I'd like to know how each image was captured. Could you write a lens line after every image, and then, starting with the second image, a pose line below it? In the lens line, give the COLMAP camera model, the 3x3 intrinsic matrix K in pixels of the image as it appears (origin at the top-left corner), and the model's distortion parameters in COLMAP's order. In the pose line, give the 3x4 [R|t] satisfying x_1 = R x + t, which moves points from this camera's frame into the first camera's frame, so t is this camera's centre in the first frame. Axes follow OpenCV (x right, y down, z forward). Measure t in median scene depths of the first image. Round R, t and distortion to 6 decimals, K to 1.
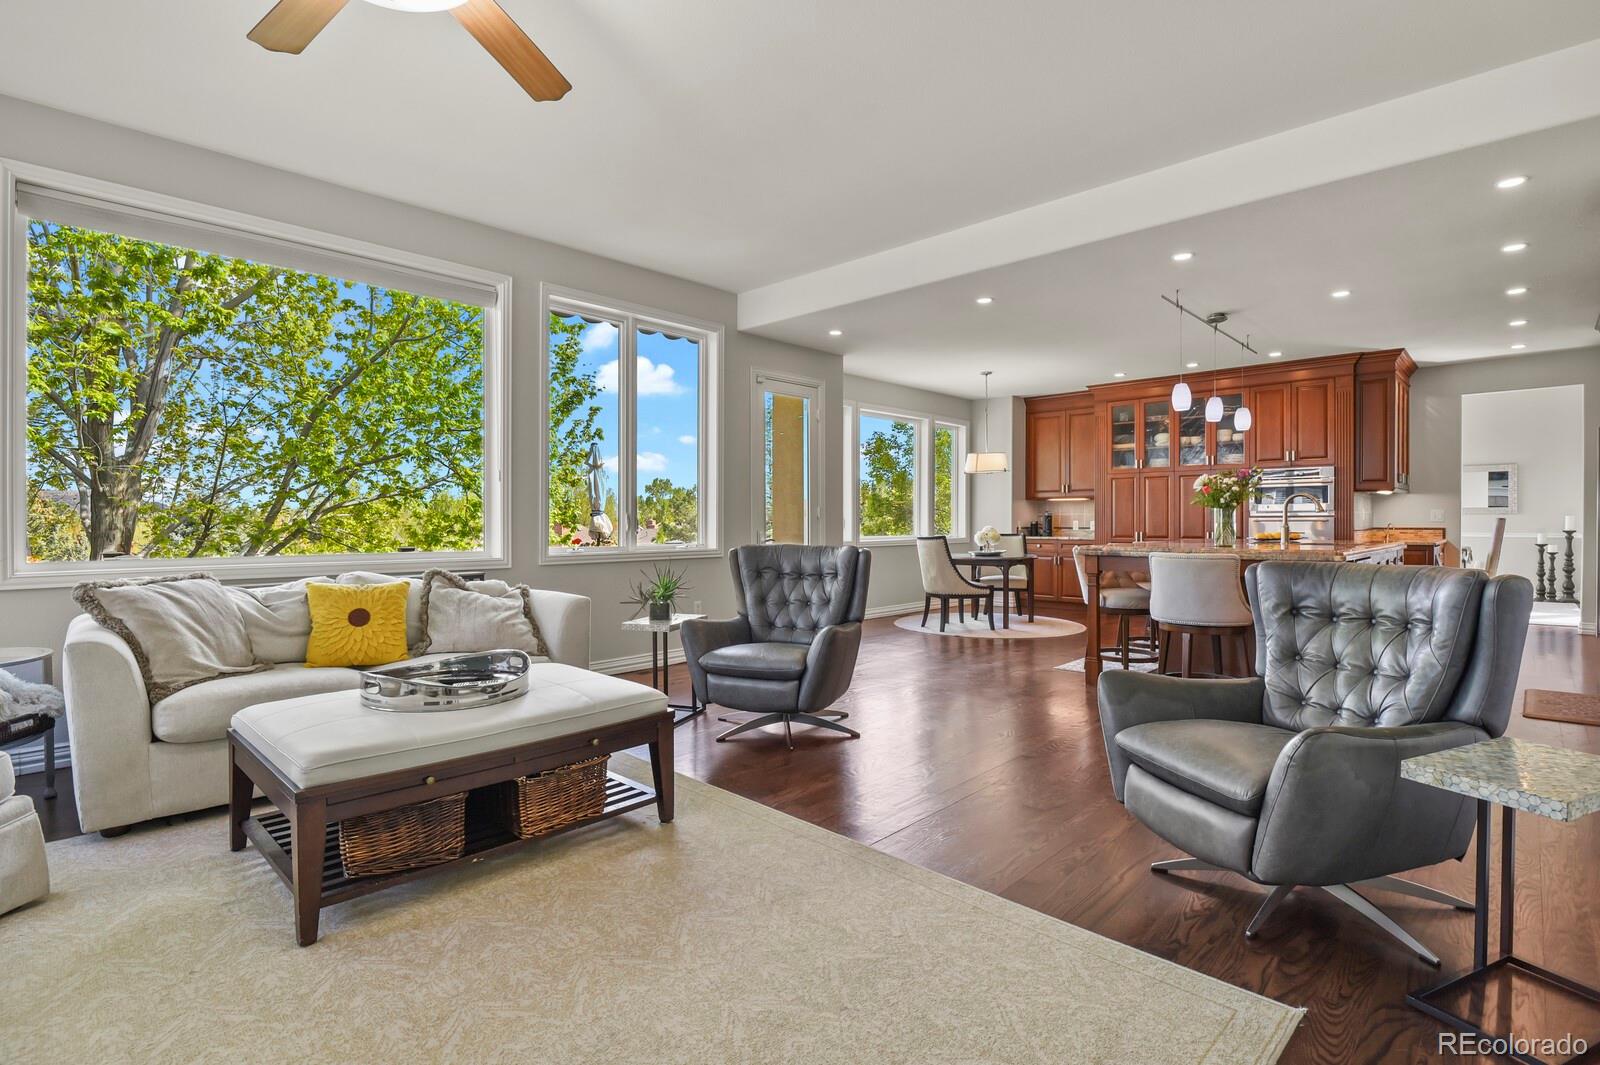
lens RADIAL K [[780.9, 0, 806.5], [0, 780.9, 527.1], [0, 0, 1]] dist [-0.013185, -0.000981]
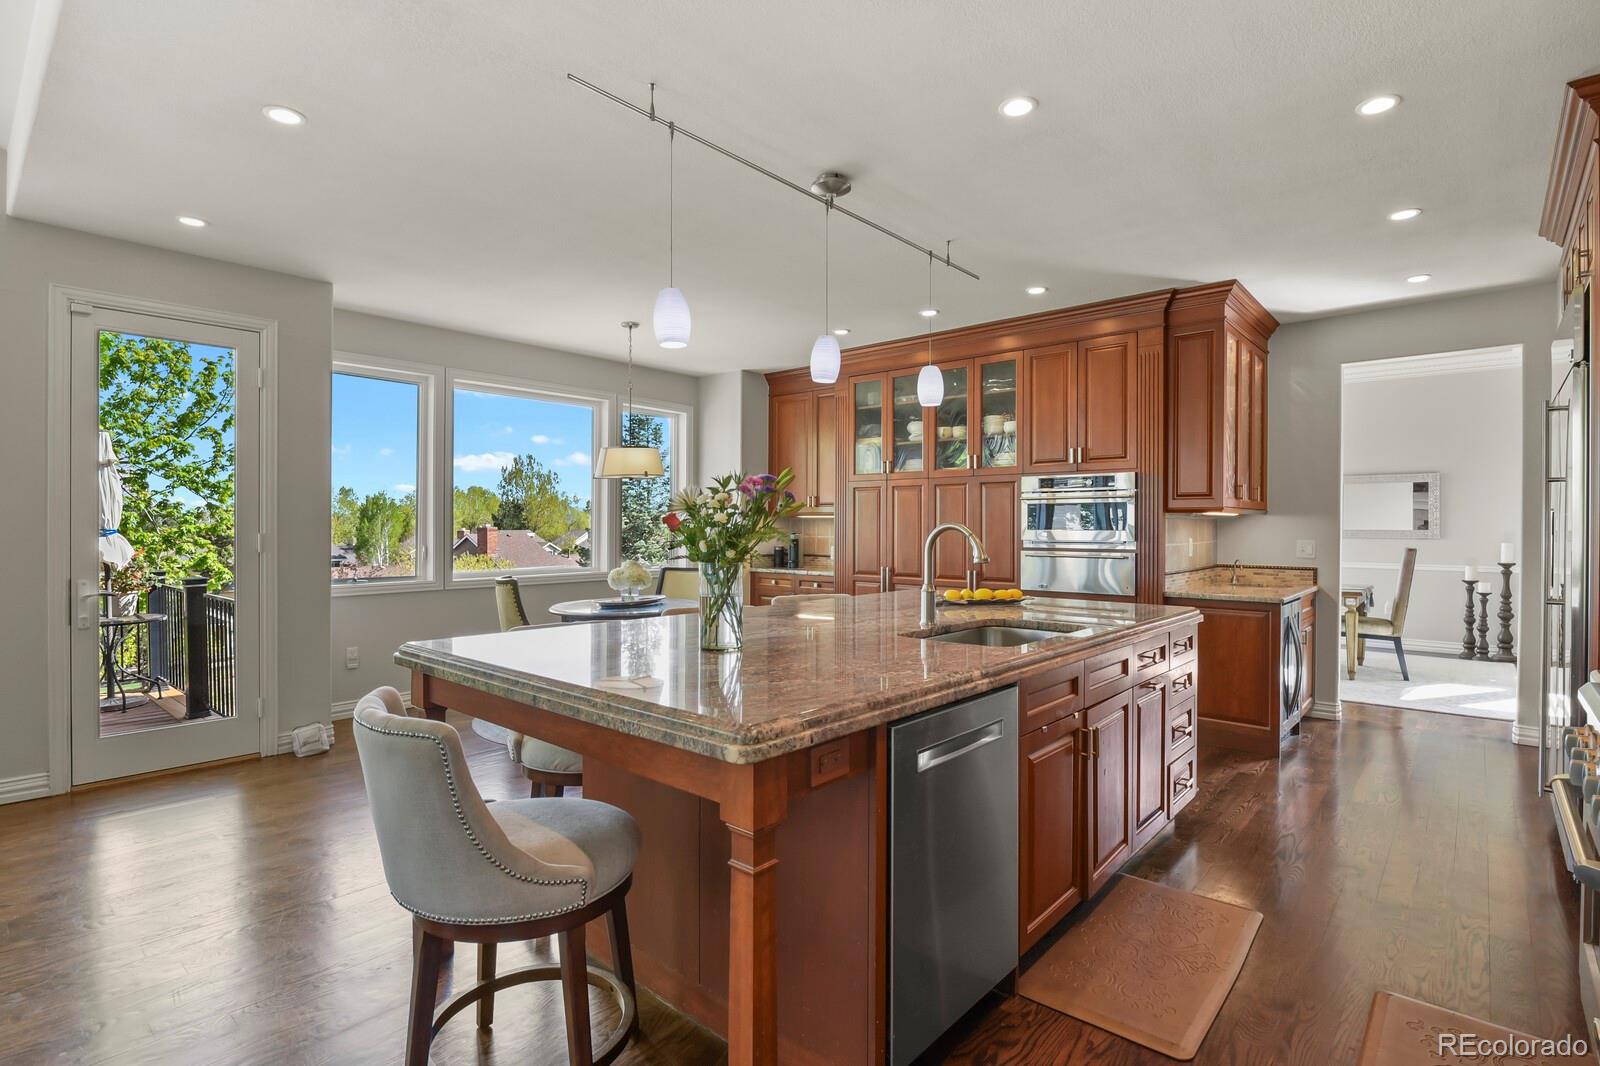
lens RADIAL K [[780.9, 0, 806.5], [0, 780.9, 527.6], [0, 0, 1]] dist [-0.013185, -0.000981]
pose [[0.999351, 0.007102, 0.035314, 0.367102], [-0.006976, 0.999969, -0.003711, -0.027475], [-0.035339, 0.003462, 0.999369, 0.355495]]
